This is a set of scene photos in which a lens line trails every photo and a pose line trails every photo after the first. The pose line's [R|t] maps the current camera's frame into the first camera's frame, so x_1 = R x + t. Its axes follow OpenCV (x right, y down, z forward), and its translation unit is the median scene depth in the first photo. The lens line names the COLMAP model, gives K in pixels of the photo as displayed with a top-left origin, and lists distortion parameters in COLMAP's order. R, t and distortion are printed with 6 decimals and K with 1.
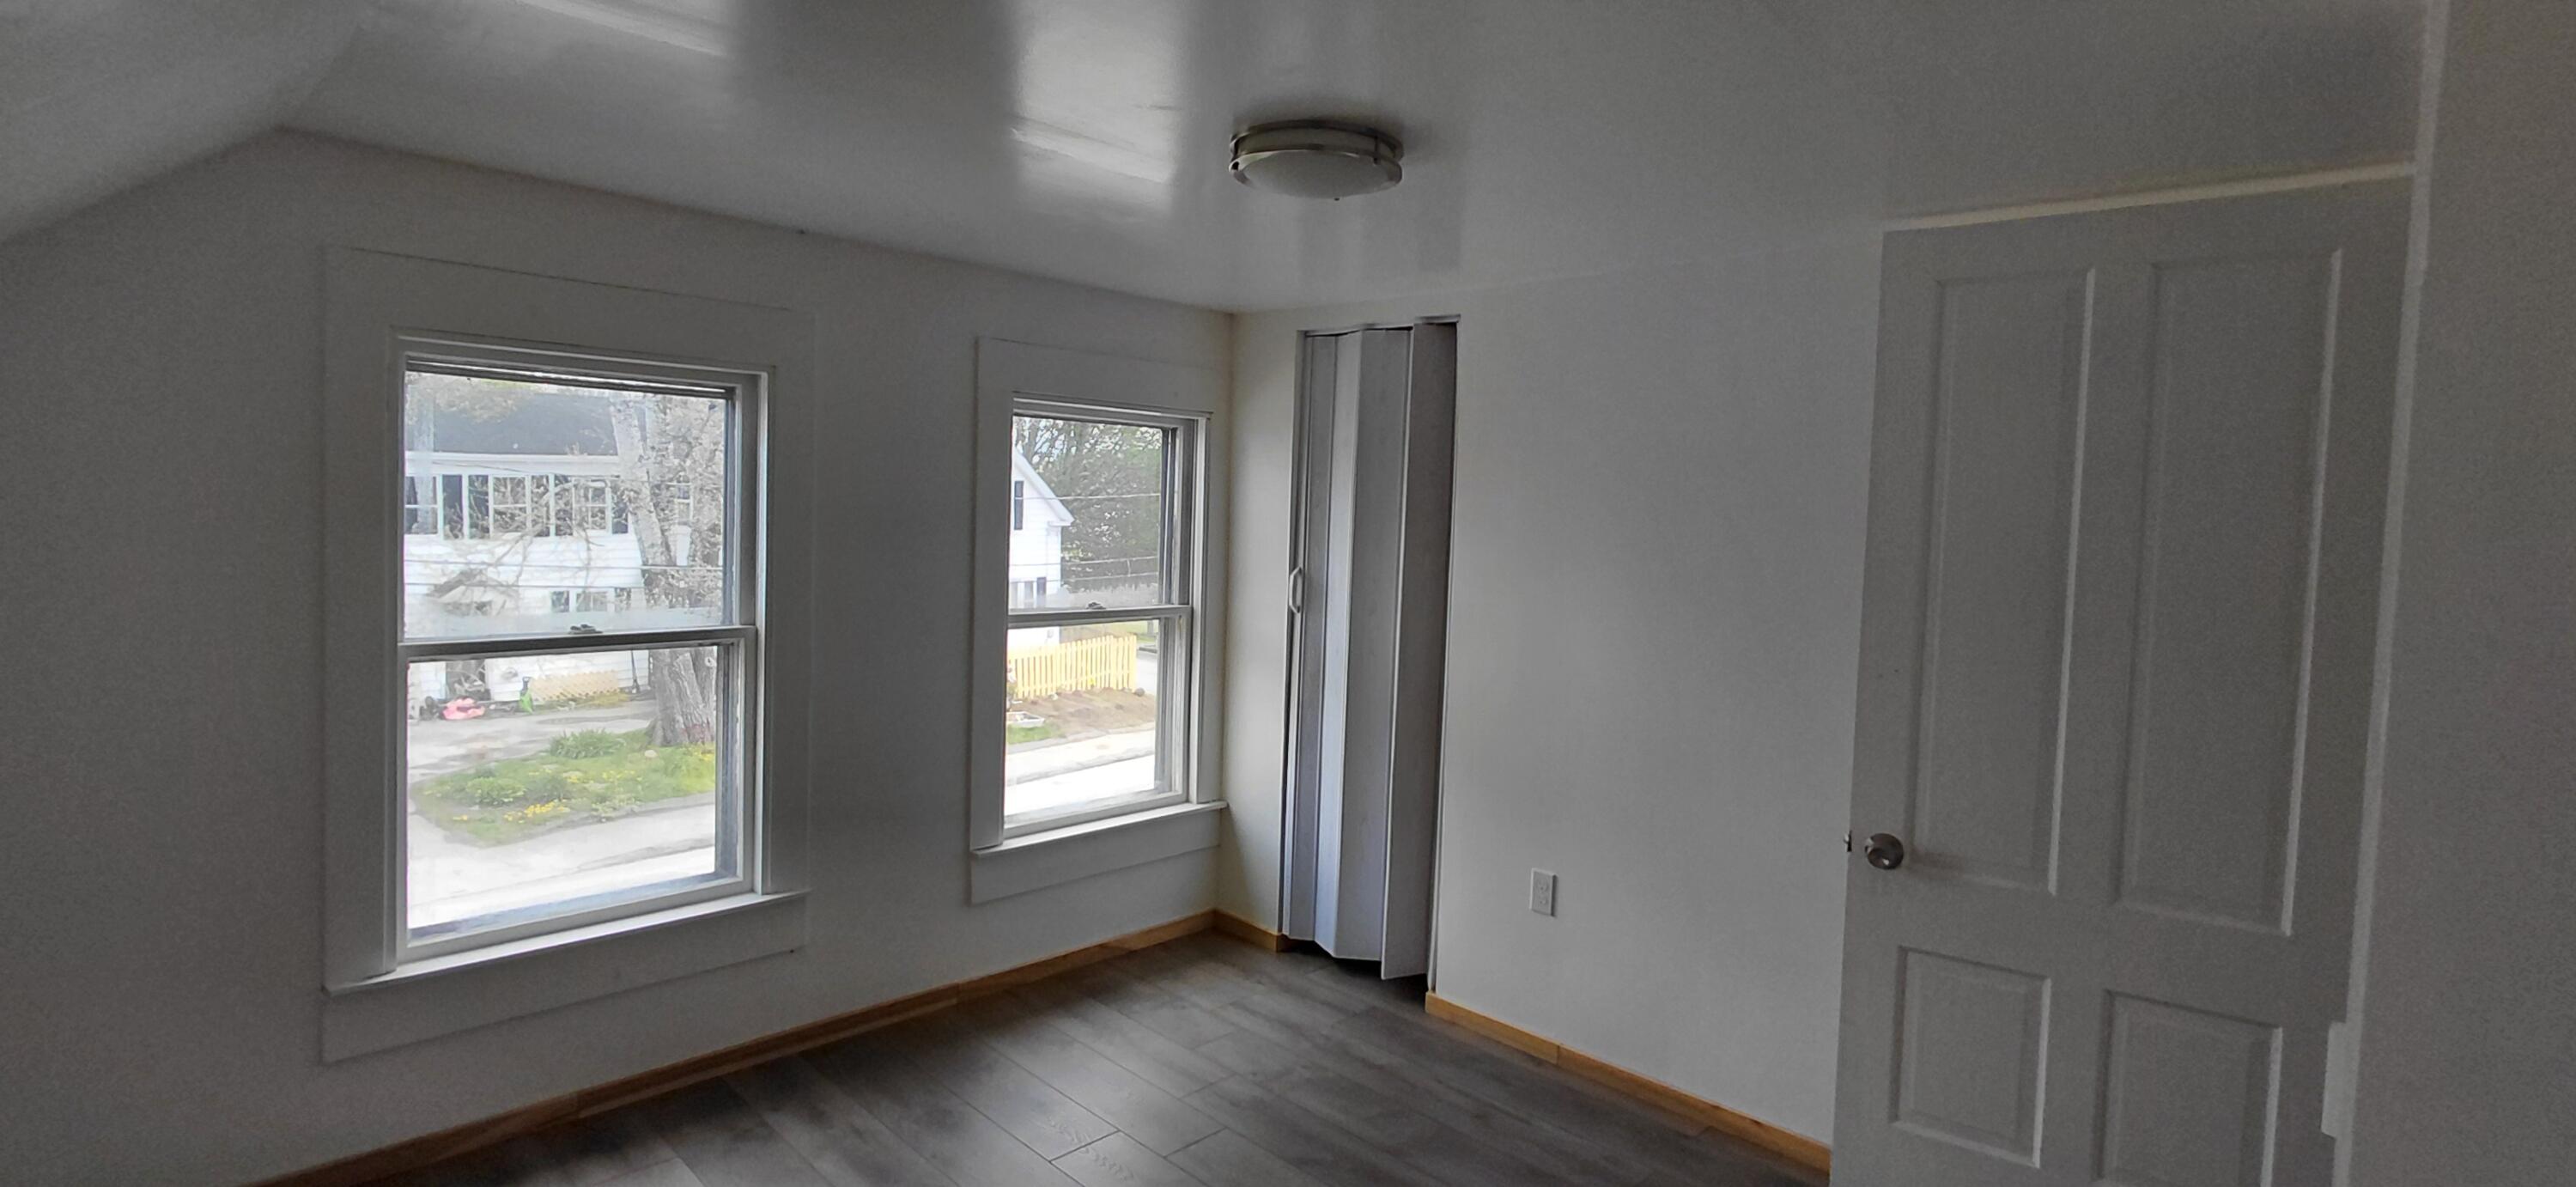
lens RADIAL K [[1207.8, 0, 1269.1], [0, 1207.8, 590.1], [0, 0, 1]] dist [0.002796, 0.000278]
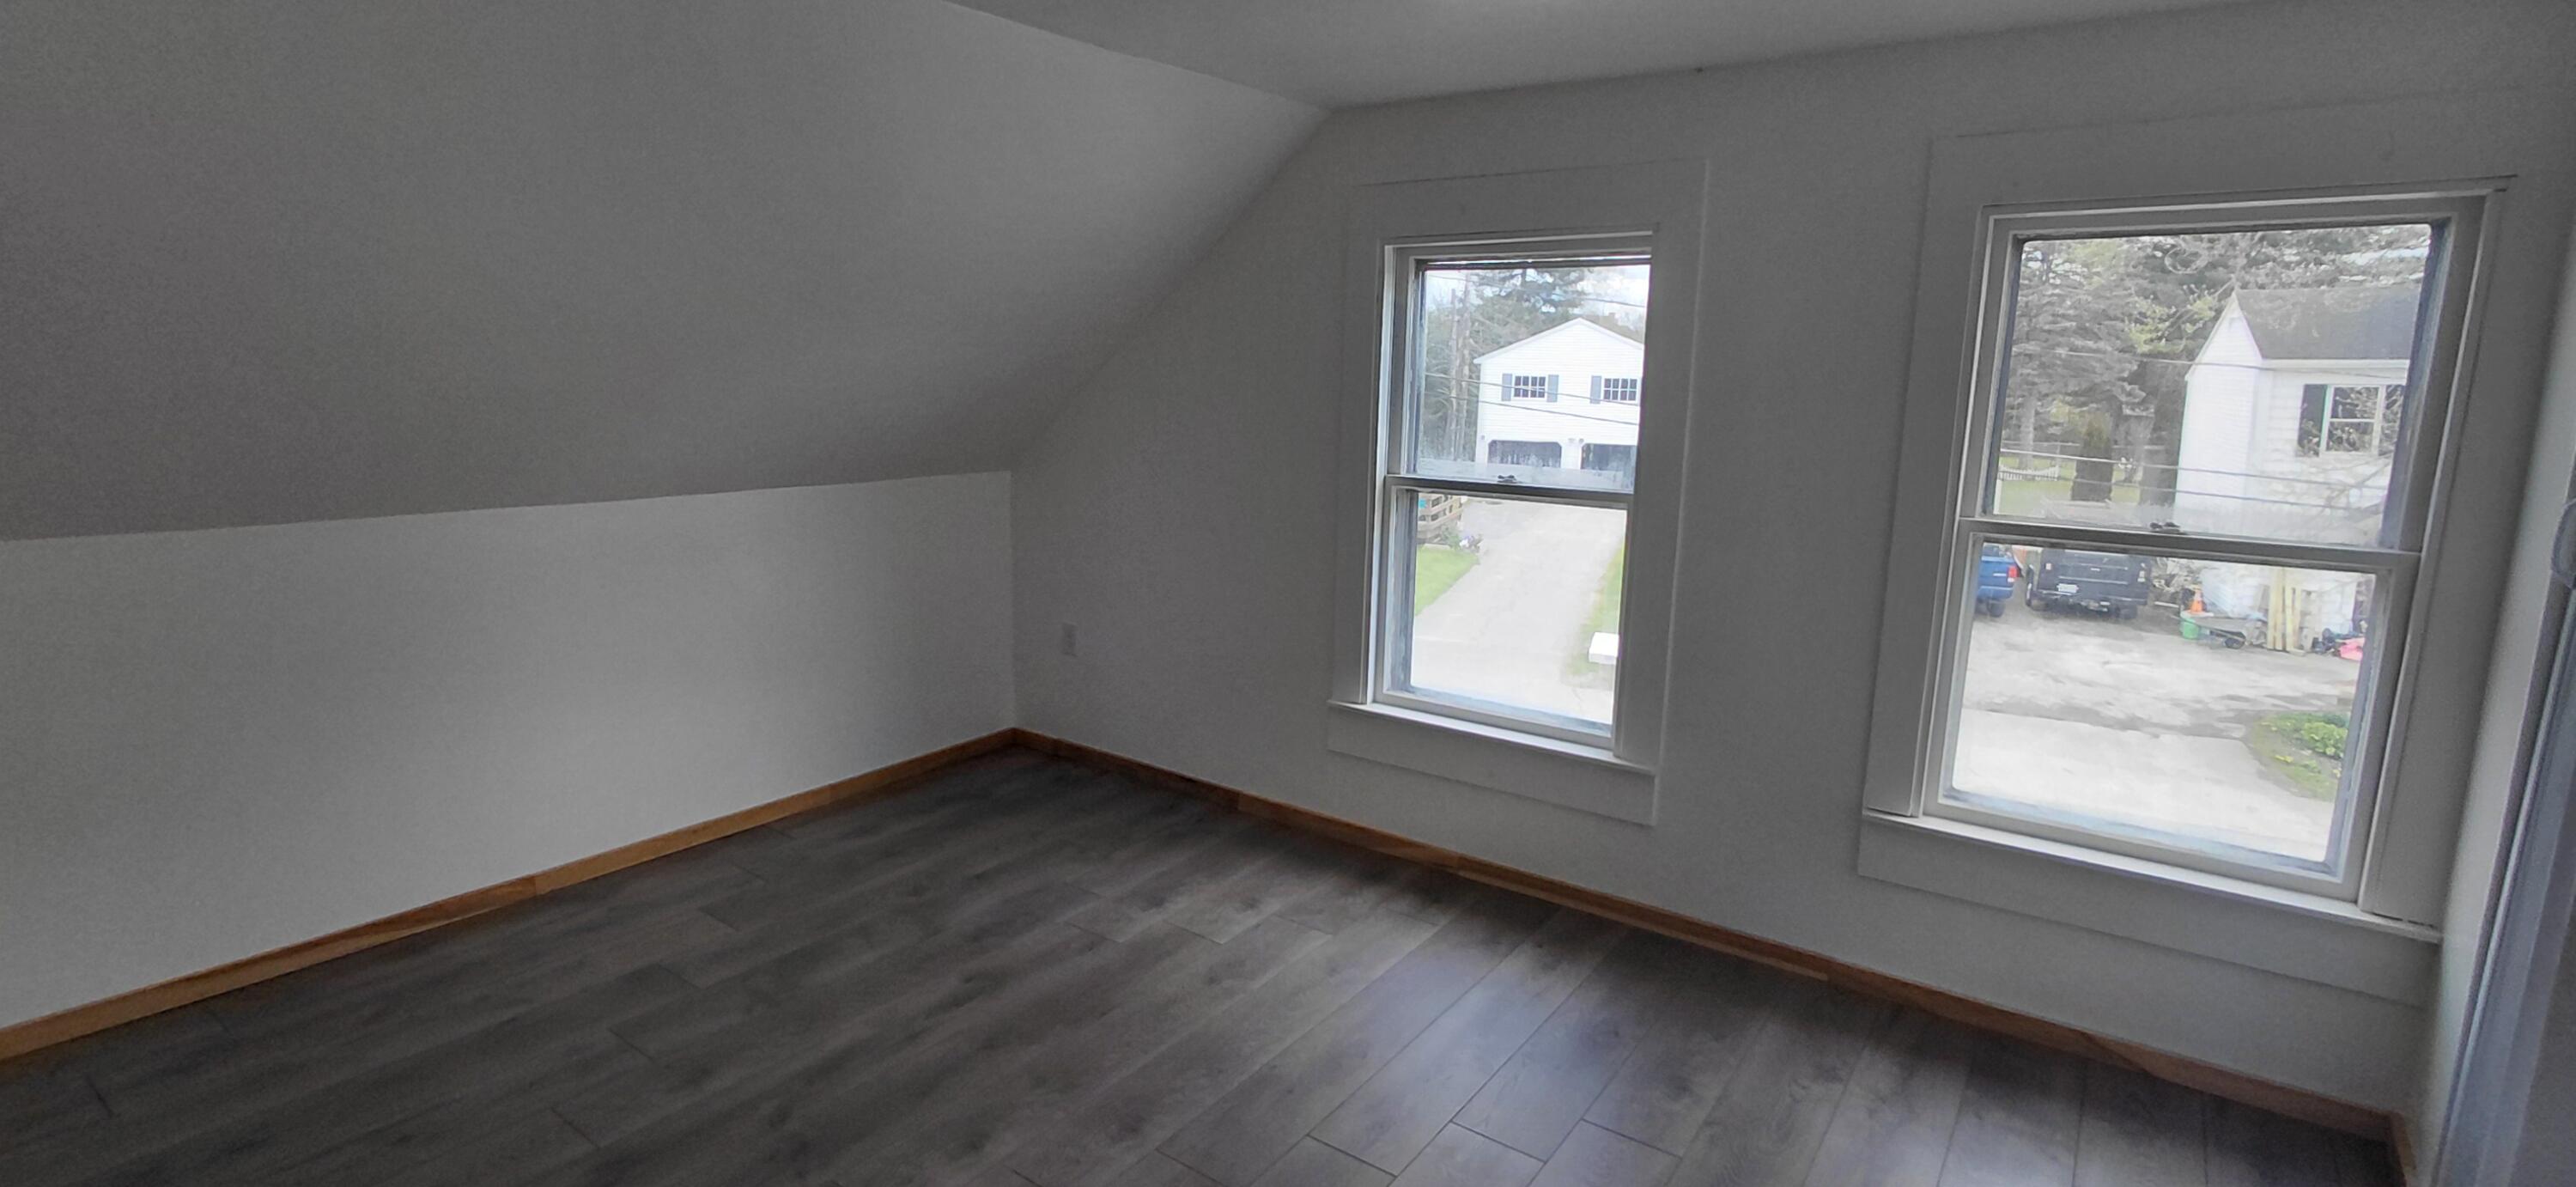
lens RADIAL K [[1207.8, 0, 1309.4], [0, 1207.8, 575.5], [0, 0, 1]] dist [0.002796, 0.000278]
pose [[0.152564, 0.132749, -0.979337, 0.476188], [-0.081812, 0.989233, 0.121346, -0.001188], [0.984901, 0.061609, 0.161782, 0.529172]]
